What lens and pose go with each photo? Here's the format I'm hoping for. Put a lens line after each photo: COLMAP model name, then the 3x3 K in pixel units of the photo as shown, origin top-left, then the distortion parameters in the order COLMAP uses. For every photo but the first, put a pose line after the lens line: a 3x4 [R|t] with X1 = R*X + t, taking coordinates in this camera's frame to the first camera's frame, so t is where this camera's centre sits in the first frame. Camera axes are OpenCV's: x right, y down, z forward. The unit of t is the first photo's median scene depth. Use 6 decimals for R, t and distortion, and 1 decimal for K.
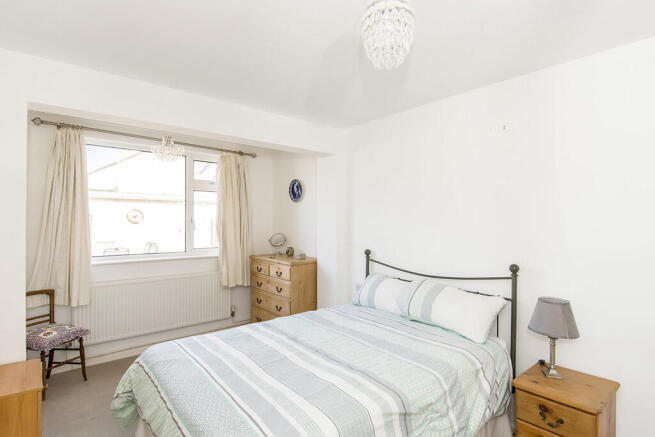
lens RADIAL K [[340.3, 0, 327.5], [0, 340.3, 218.5], [0, 0, 1]] dist [-0.001408, -0.000787]
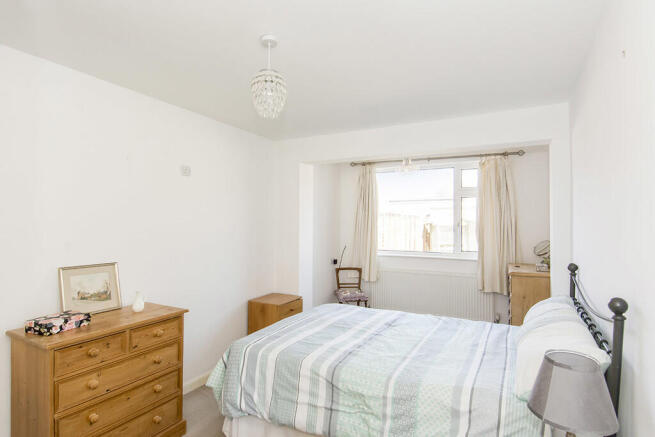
lens RADIAL K [[349.5, 0, 327.5], [0, 349.5, 218.5], [0, 0, 1]] dist [-0.000558, -0.000158]
pose [[0.371604, -0.020971, -0.928154, 0.630493], [0.000615, 0.999750, -0.022342, 0.012948], [0.928391, 0.007732, 0.371524, 0.247122]]
